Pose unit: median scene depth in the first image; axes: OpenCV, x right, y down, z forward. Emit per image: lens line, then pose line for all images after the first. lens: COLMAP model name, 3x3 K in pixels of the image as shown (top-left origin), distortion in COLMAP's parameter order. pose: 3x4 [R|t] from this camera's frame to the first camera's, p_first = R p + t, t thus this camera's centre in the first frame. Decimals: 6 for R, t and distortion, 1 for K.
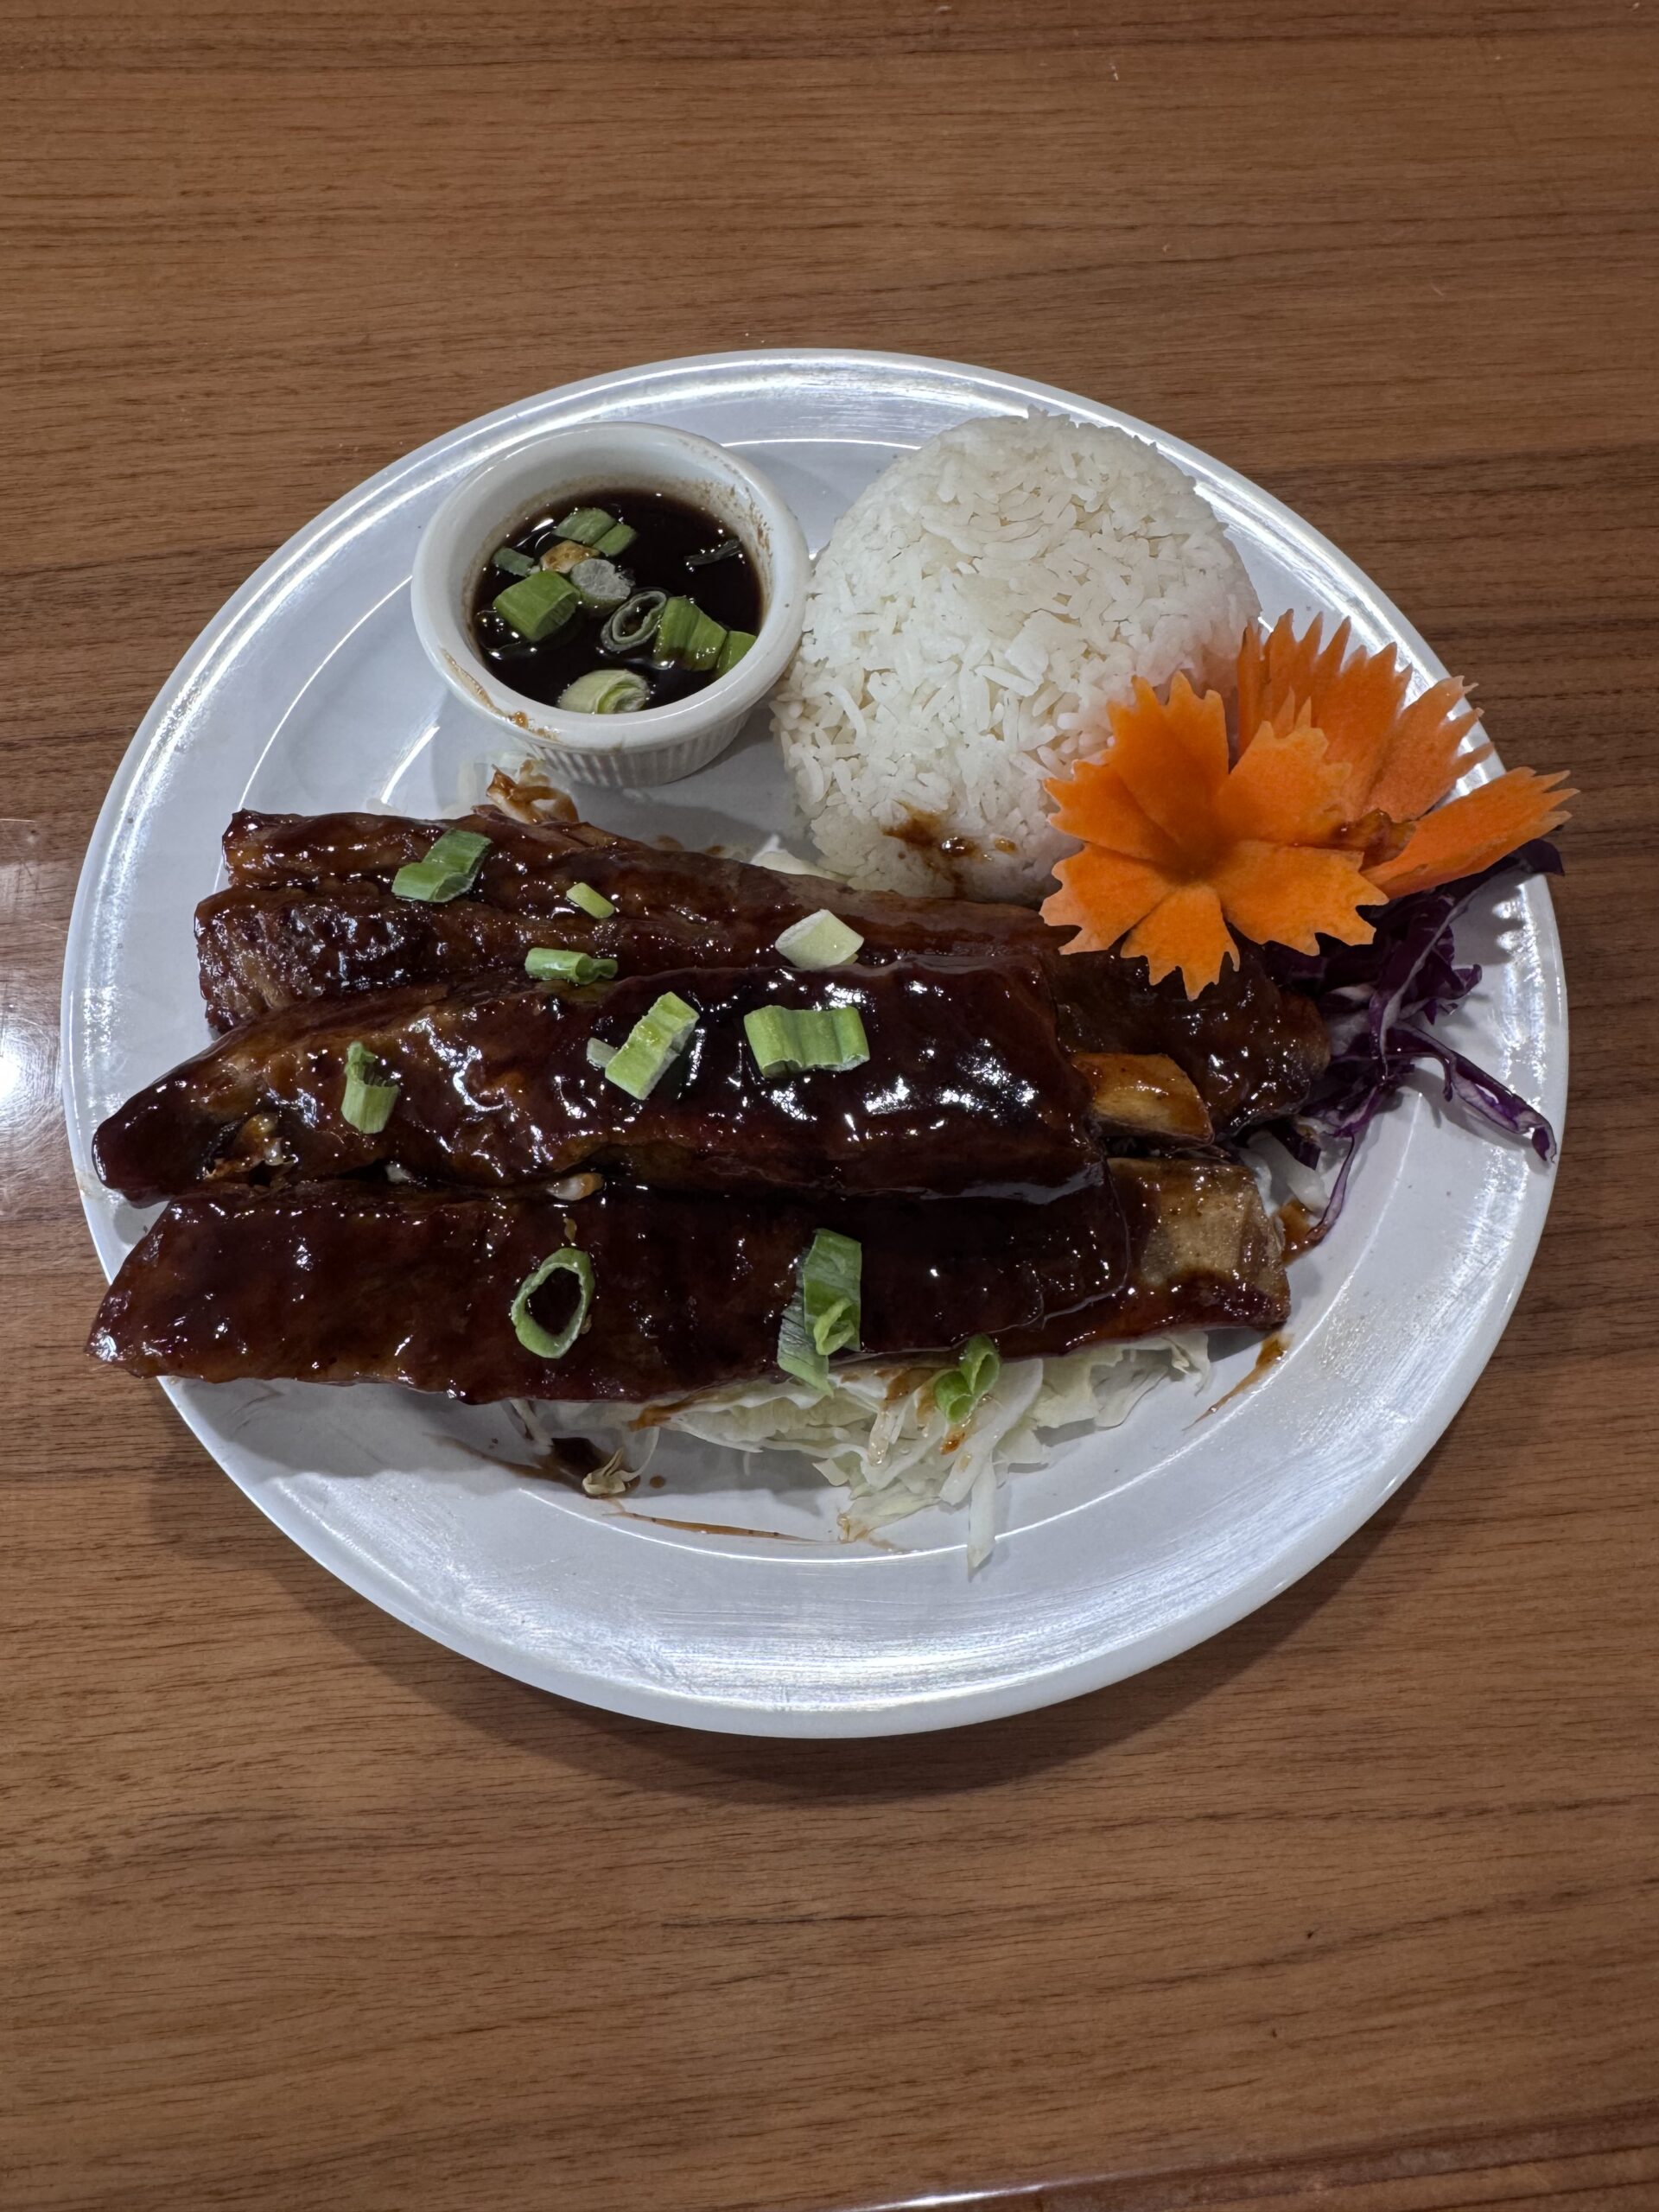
lens RADIAL K [[1408.5, 0, 829.5], [0, 1408.5, 1106.0], [0, 0, 1]] dist [-0.003193, -0.000283]
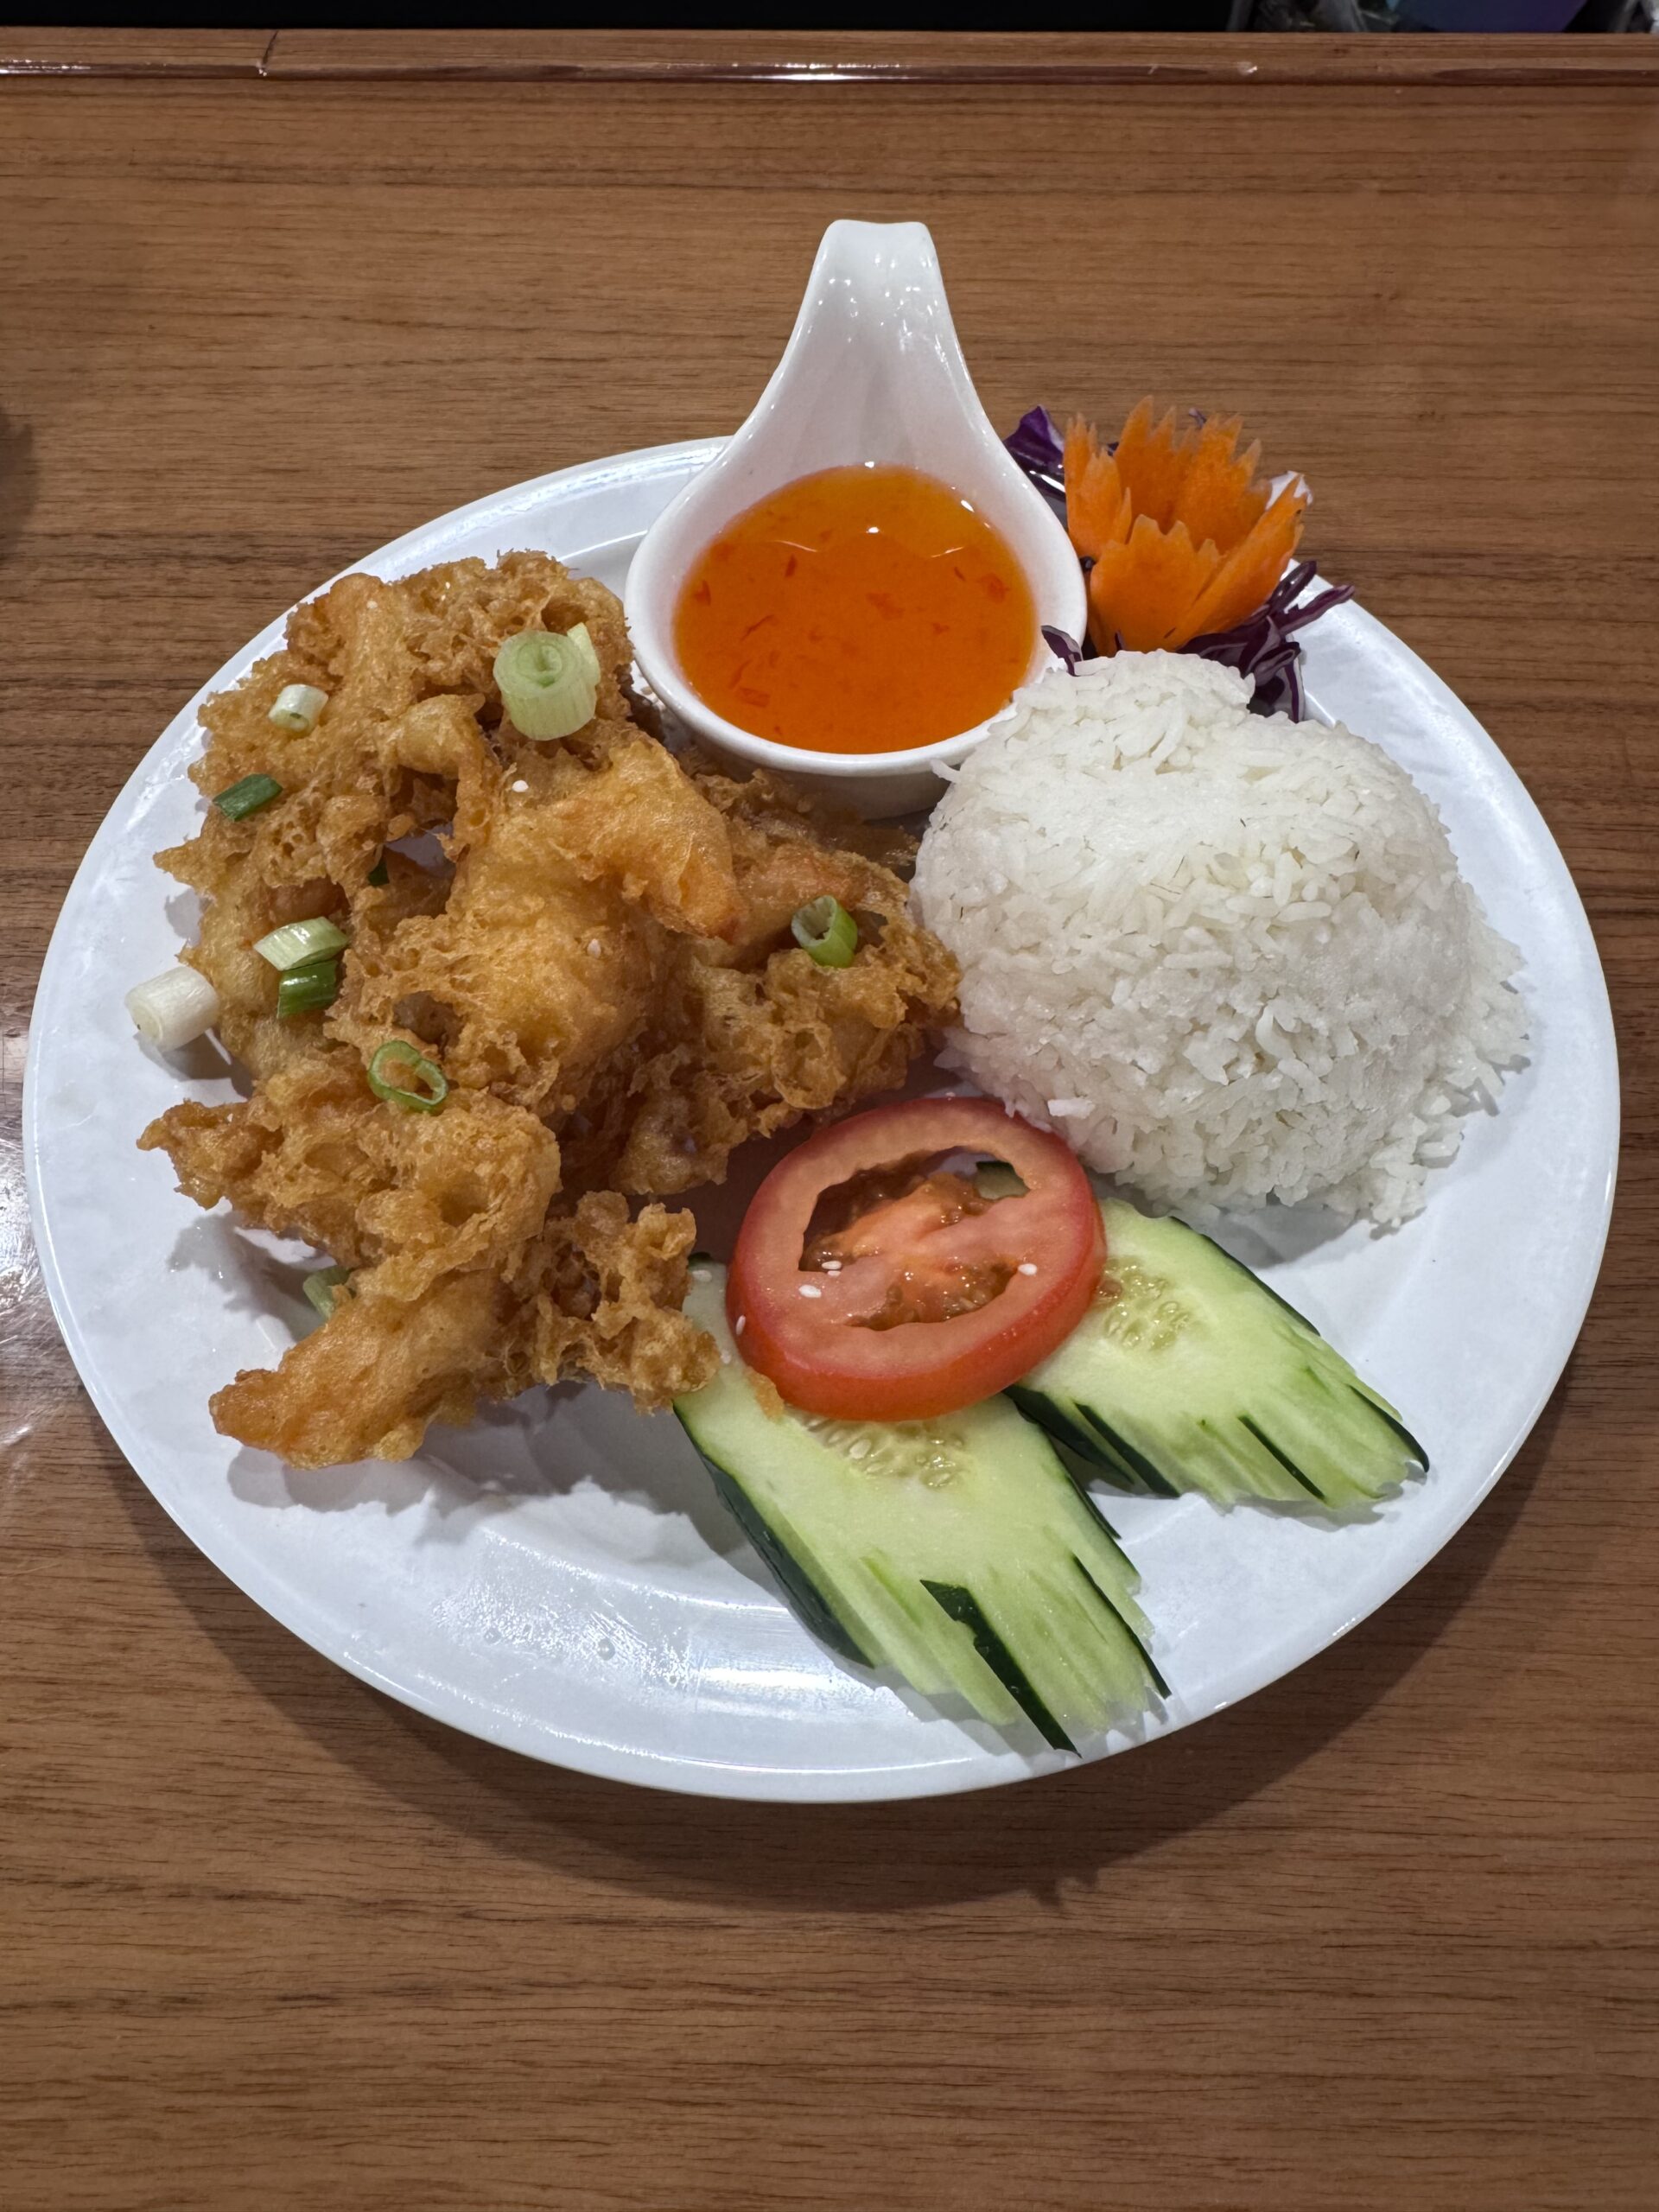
lens RADIAL K [[1408.5, 0, 829.5], [0, 1408.5, 1106.0], [0, 0, 1]] dist [-0.003193, -0.000283]
pose [[0.993000, 0.090116, -0.076358, 0.930311], [-0.100277, 0.984800, -0.141819, 0.112050], [0.062417, 0.148483, 0.986943, 0.109848]]
